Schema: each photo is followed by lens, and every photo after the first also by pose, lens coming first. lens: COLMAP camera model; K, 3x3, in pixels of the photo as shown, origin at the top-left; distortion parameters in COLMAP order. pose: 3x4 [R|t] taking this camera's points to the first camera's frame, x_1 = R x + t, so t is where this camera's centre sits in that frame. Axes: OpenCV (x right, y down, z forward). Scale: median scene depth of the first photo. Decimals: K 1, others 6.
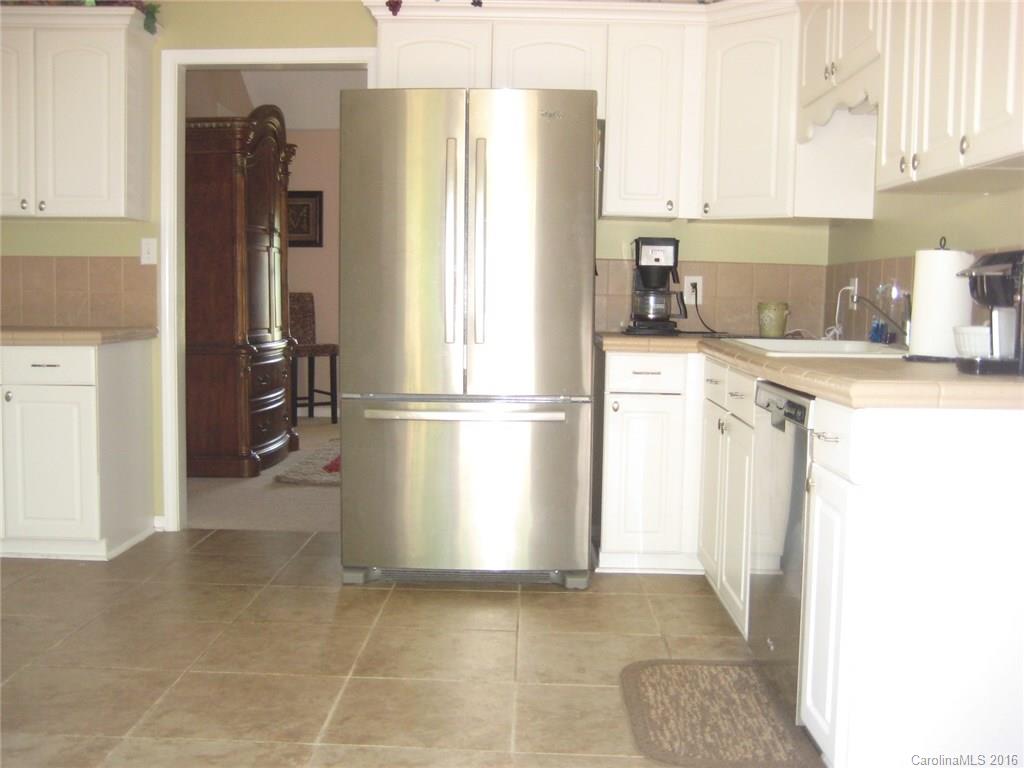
lens RADIAL K [[1068.9, 0, 502.6], [0, 1068.9, 381.7], [0, 0, 1]] dist [-0.150170, 0.193888]
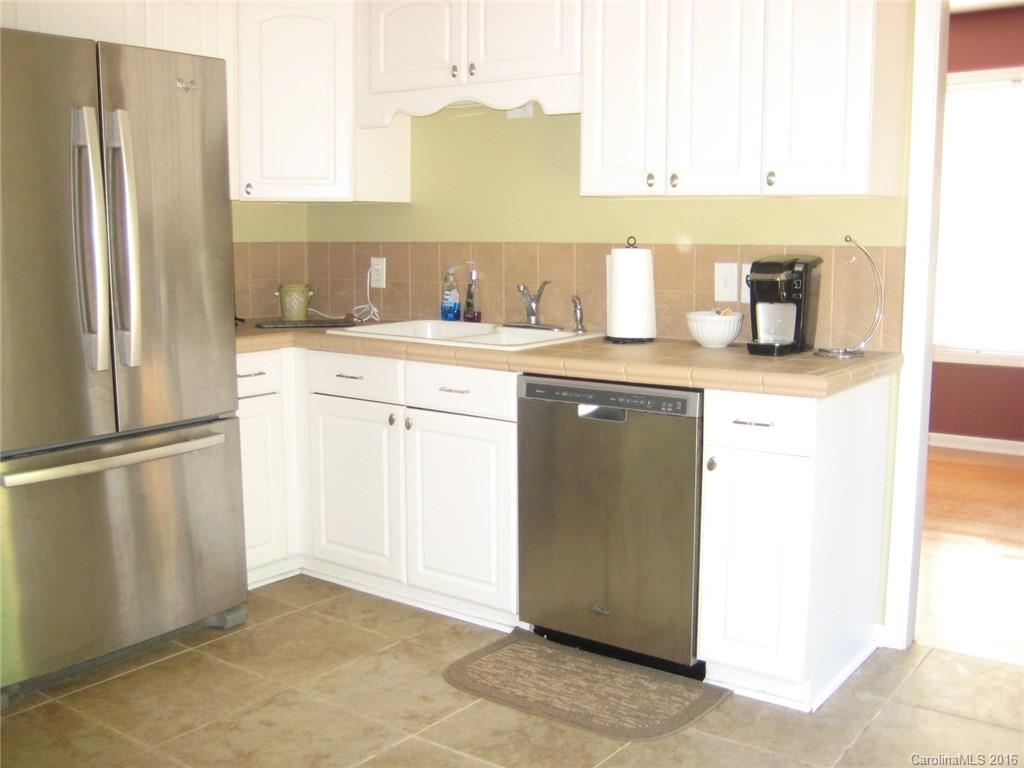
lens RADIAL K [[1068.9, 0, 502.6], [0, 1068.9, 381.7], [0, 0, 1]] dist [-0.150170, 0.193888]
pose [[0.579543, -0.130448, 0.804433, -0.445511], [0.075498, 0.991455, 0.106384, -0.078047], [-0.811437, -0.000920, 0.584439, 0.278502]]
